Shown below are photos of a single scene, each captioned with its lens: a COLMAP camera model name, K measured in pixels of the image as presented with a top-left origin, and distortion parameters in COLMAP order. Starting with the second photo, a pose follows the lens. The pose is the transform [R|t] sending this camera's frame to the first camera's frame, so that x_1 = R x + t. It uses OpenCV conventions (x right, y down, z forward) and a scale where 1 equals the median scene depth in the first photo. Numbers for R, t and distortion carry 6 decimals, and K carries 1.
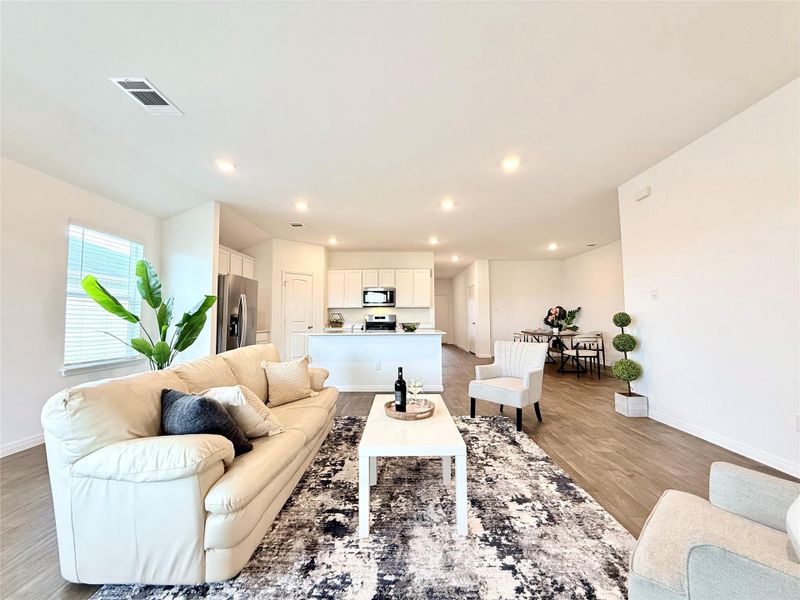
lens RADIAL K [[320.1, 0, 398.0], [0, 320.1, 296.5], [0, 0, 1]] dist [-0.001814, -0.000369]
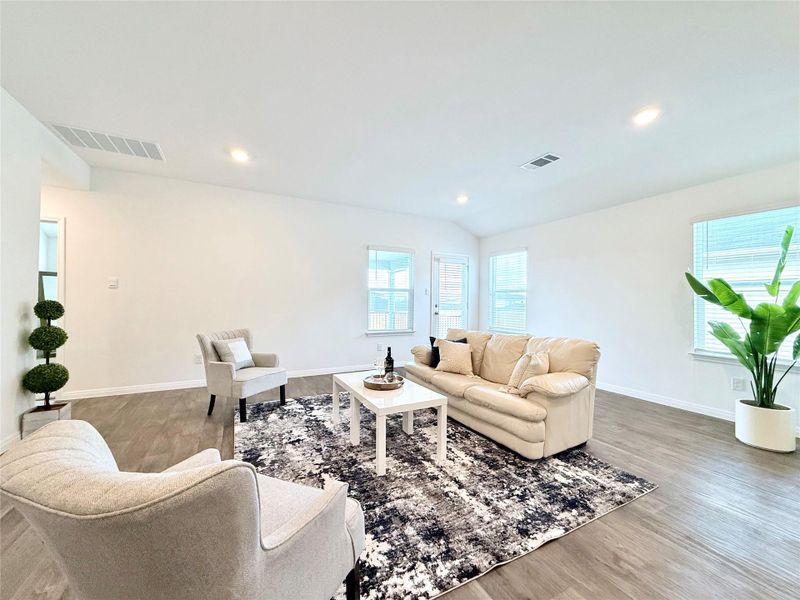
lens RADIAL K [[320.1, 0, 404.1], [0, 320.1, 299.3], [0, 0, 1]] dist [-0.001814, -0.000369]
pose [[-0.876923, -0.007756, -0.480569, 0.364064], [0.026827, 0.997521, -0.065053, 0.077191], [0.479882, -0.069939, -0.874541, 1.389405]]
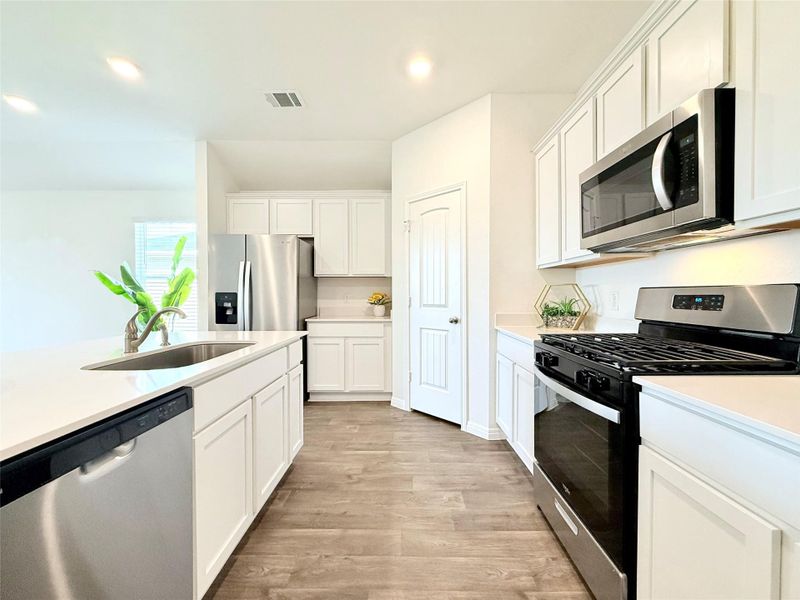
lens RADIAL K [[336.8, 0, 401.2], [0, 336.8, 296.9], [0, 0, 1]] dist [0.003221, 0.000351]
pose [[0.005292, 0.014878, -0.999875, 0.299433], [0.070085, 0.997425, 0.015212, 0.112659], [0.997527, -0.070156, 0.004236, 1.914119]]
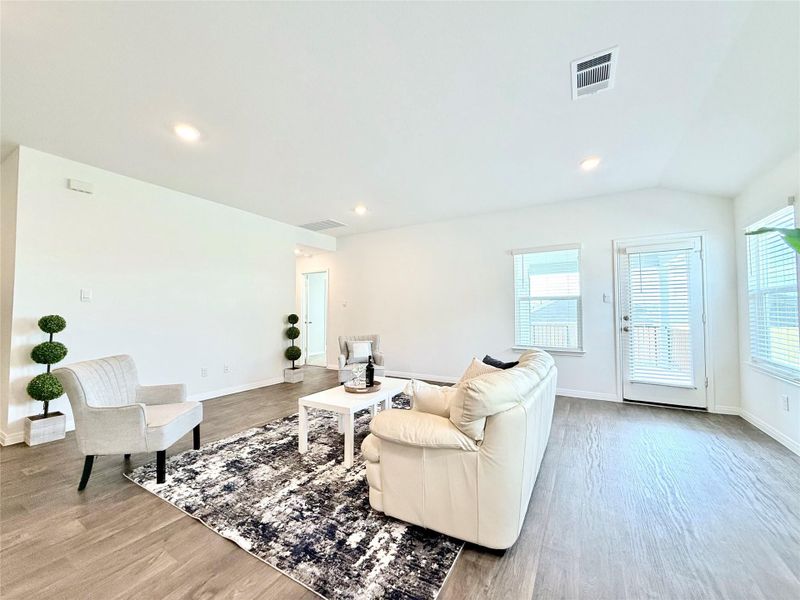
lens RADIAL K [[320.1, 0, 401.6], [0, 320.1, 300.2], [0, 0, 1]] dist [-0.001814, -0.000369]
pose [[-0.872414, 0.024613, 0.488148, -0.510583], [-0.025644, 0.995051, -0.096001, 0.073450], [-0.488095, -0.096271, -0.867465, 1.396173]]
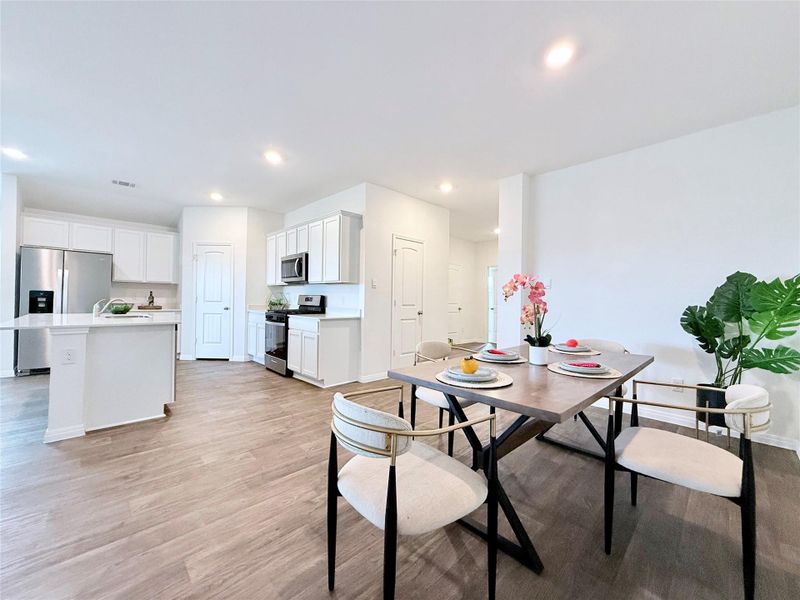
lens RADIAL K [[320.1, 0, 405.0], [0, 320.1, 298.7], [0, 0, 1]] dist [-0.001814, -0.000369]
pose [[0.709425, 0.017379, -0.704567, 1.299939], [0.025552, 0.998404, 0.050355, 0.083464], [0.704318, -0.053726, 0.707849, 1.519993]]
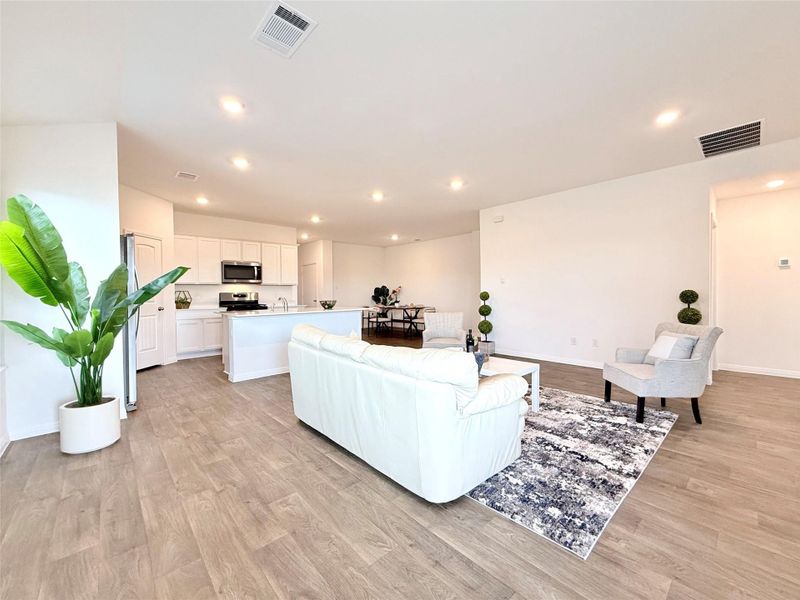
lens RADIAL K [[328.5, 0, 400.4], [0, 328.5, 297.5], [0, 0, 1]] dist [-0.003980, 0.000650]
pose [[0.730768, -0.008247, 0.682577, -0.804271], [-0.041170, 0.997574, 0.056131, 0.004620], [-0.681384, -0.069120, 0.728655, 0.093656]]
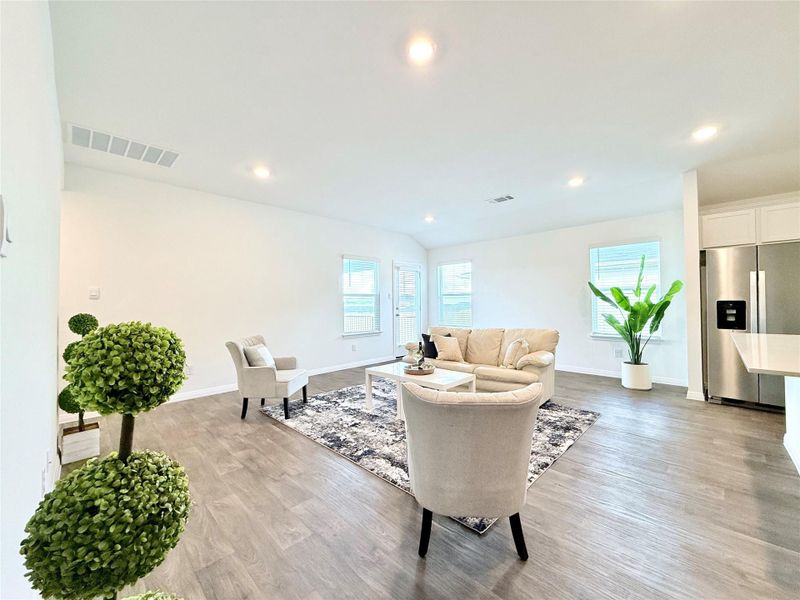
lens RADIAL K [[320.1, 0, 406.1], [0, 320.1, 297.6], [0, 0, 1]] dist [-0.001814, -0.000369]
pose [[-0.683141, 0.000539, -0.730287, 0.793706], [0.065841, 0.995973, -0.060855, 0.061905], [0.727313, -0.089655, -0.680425, 1.335381]]
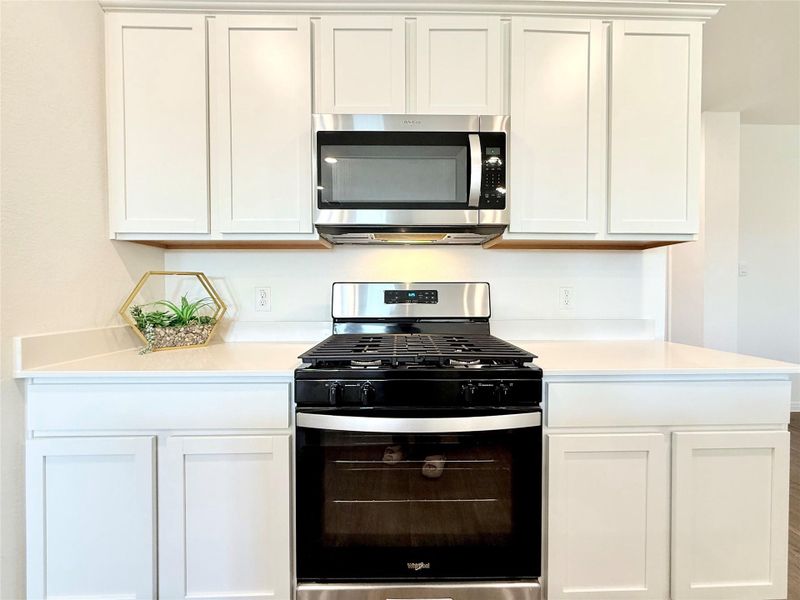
lens RADIAL K [[320.1, 0, 397.8], [0, 320.1, 297.7], [0, 0, 1]] dist [-0.001814, -0.000369]
pose [[0.999547, 0.004255, 0.029810, -0.162057], [-0.006441, 0.997266, 0.073608, 0.120506], [-0.029415, -0.073766, 0.996842, 1.843044]]
